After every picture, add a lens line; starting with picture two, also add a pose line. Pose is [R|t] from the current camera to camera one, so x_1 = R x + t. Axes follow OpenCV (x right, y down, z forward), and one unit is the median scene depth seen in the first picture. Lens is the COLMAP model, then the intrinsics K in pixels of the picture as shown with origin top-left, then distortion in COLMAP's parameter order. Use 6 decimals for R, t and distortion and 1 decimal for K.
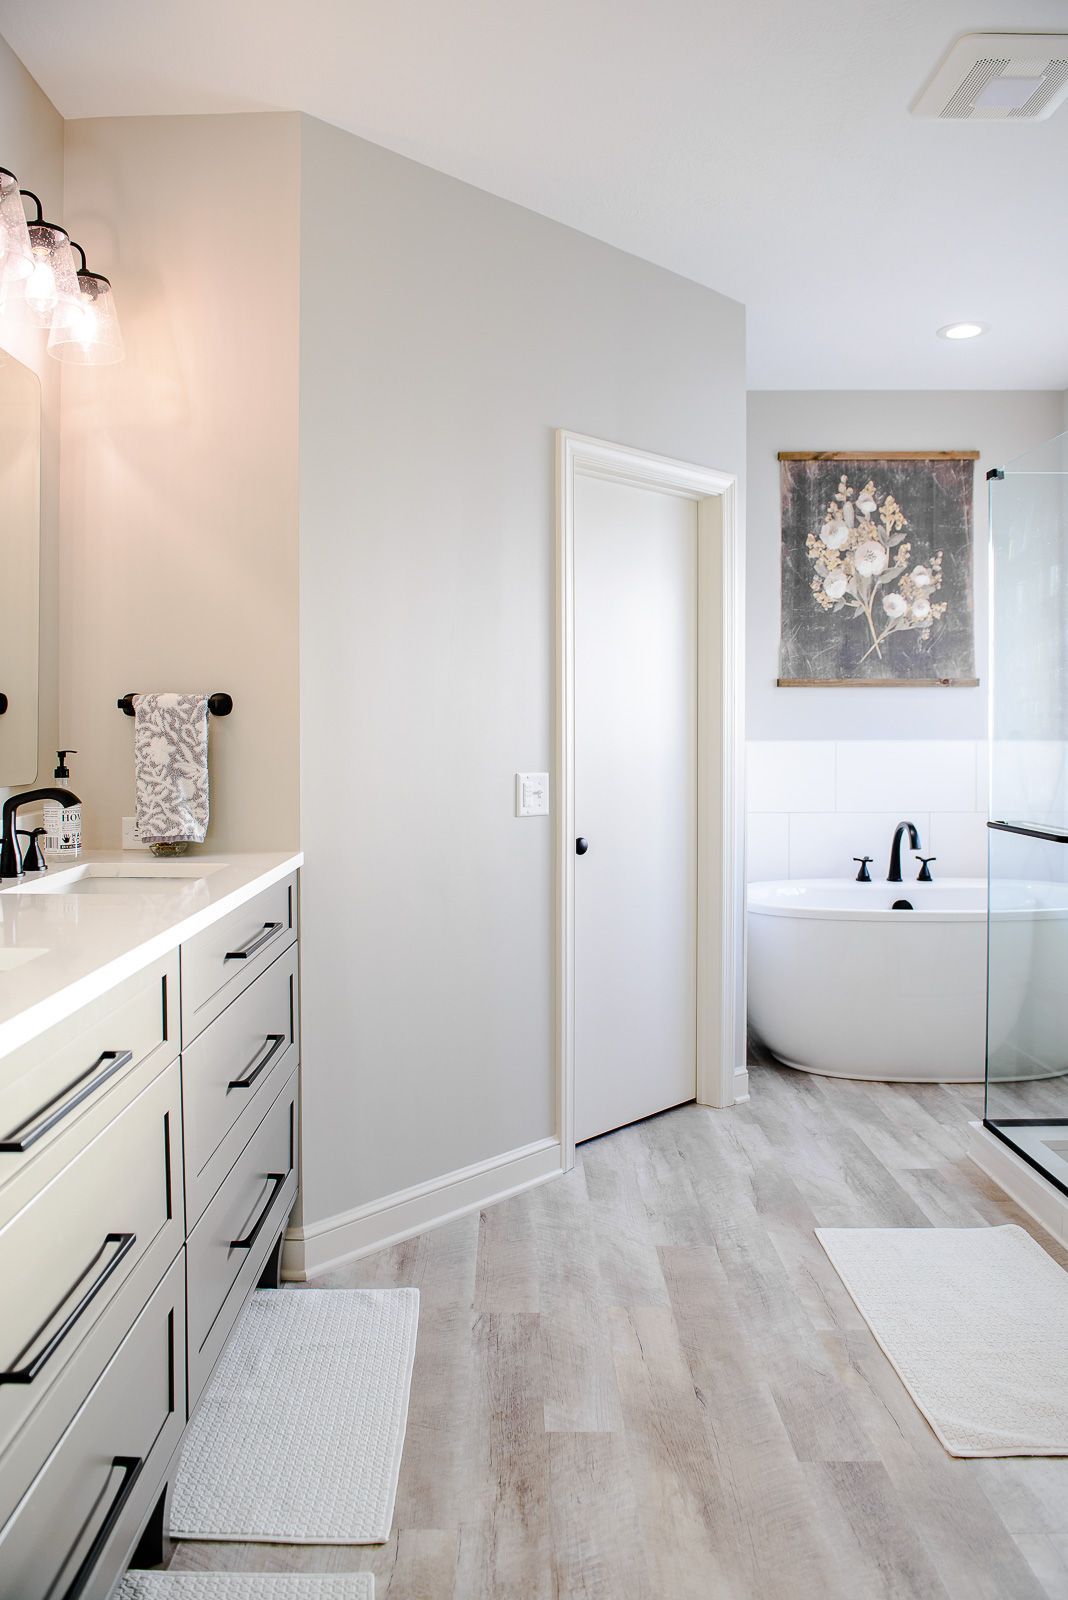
lens RADIAL K [[1146.0, 0, 459.5], [0, 1146.0, 743.8], [0, 0, 1]] dist [-0.047291, -0.000515]
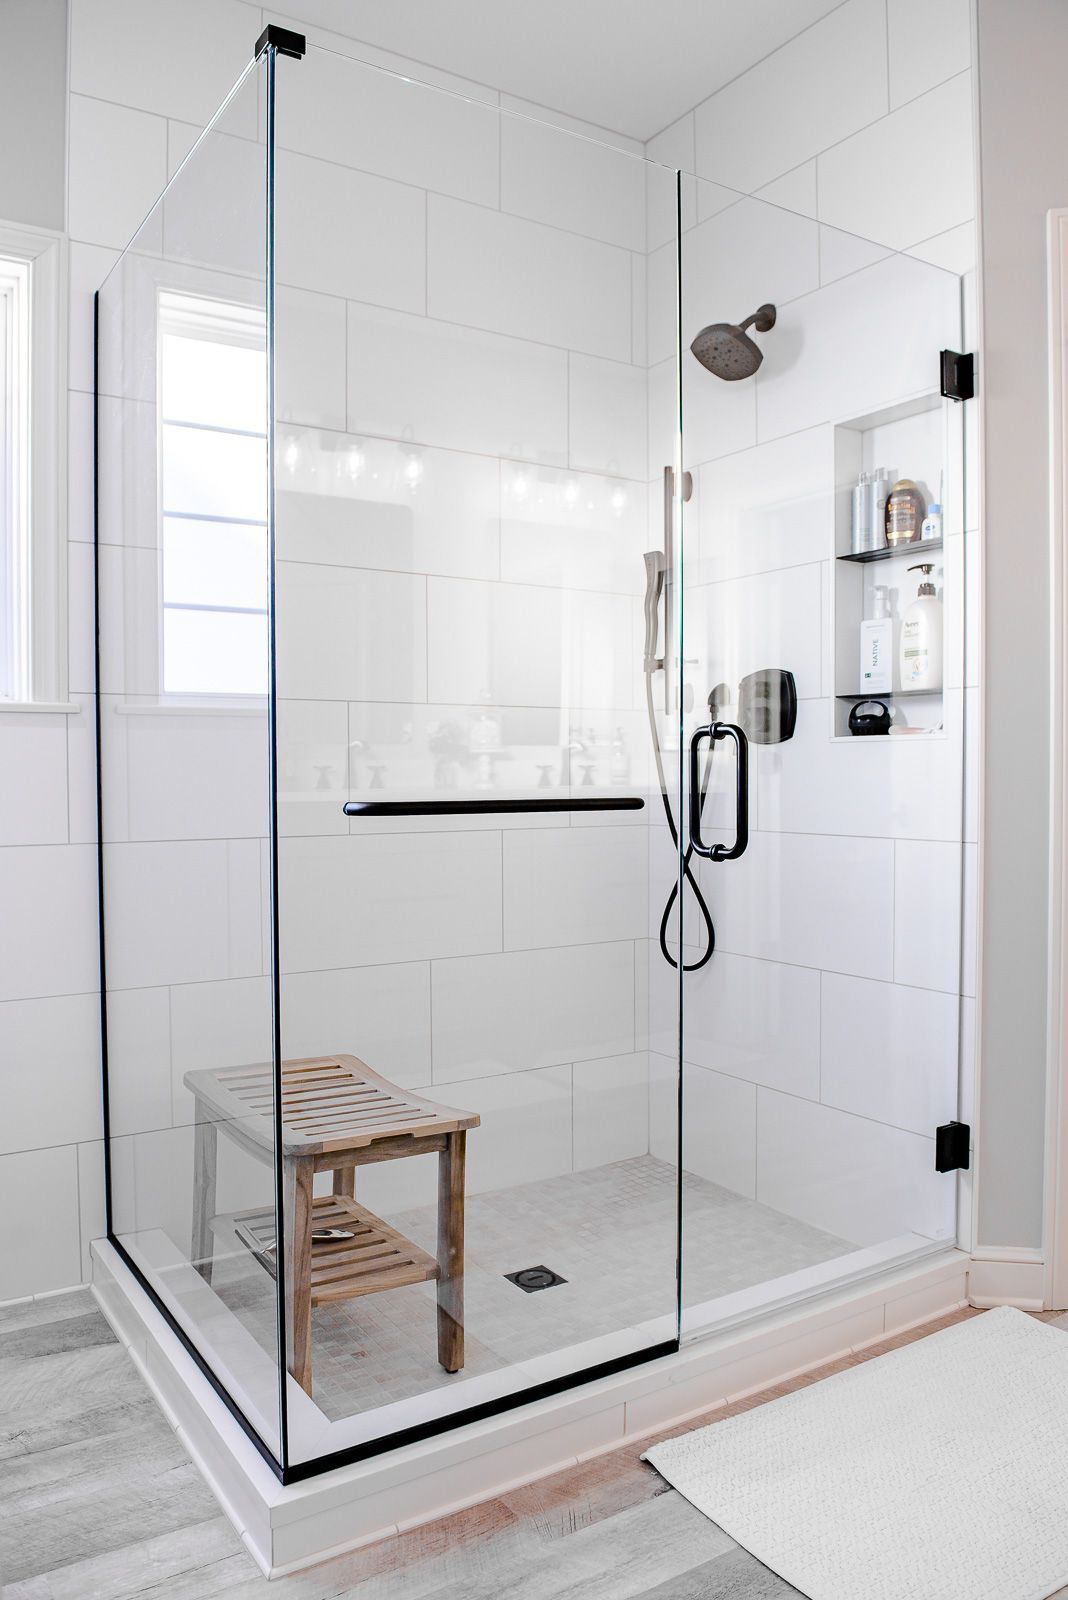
lens RADIAL K [[1139.5, 0, 508.8], [0, 1139.5, 808.0], [0, 0, 1]] dist [-0.051594, 0.000183]
pose [[-0.567656, -0.016789, 0.823095, 0.035077], [0.019279, 0.999247, 0.033678, 0.037446], [-0.823040, 0.034986, -0.566905, 0.817070]]
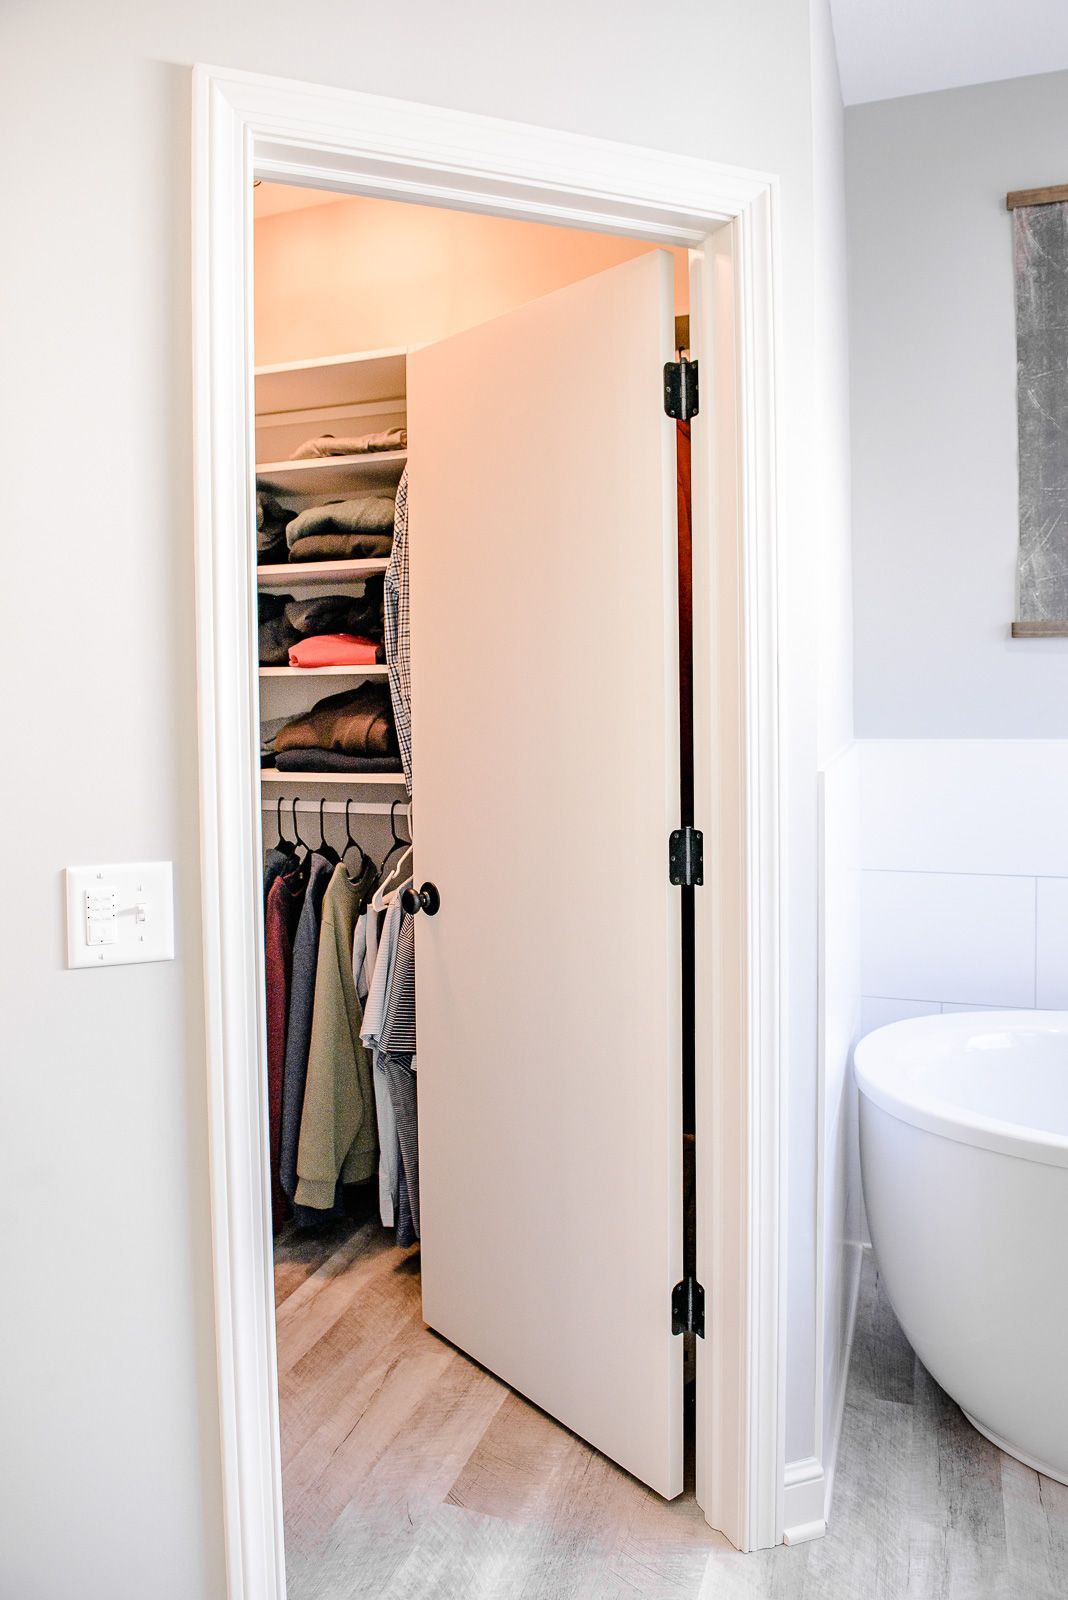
lens RADIAL K [[1140.7, 0, 466.3], [0, 1140.7, 702.3], [0, 0, 1]] dist [-0.058860, 0.005588]
pose [[0.940453, -0.004409, -0.339895, 0.220060], [0.006552, 0.999965, 0.005157, -0.024559], [0.339860, -0.007077, 0.940449, 0.429887]]
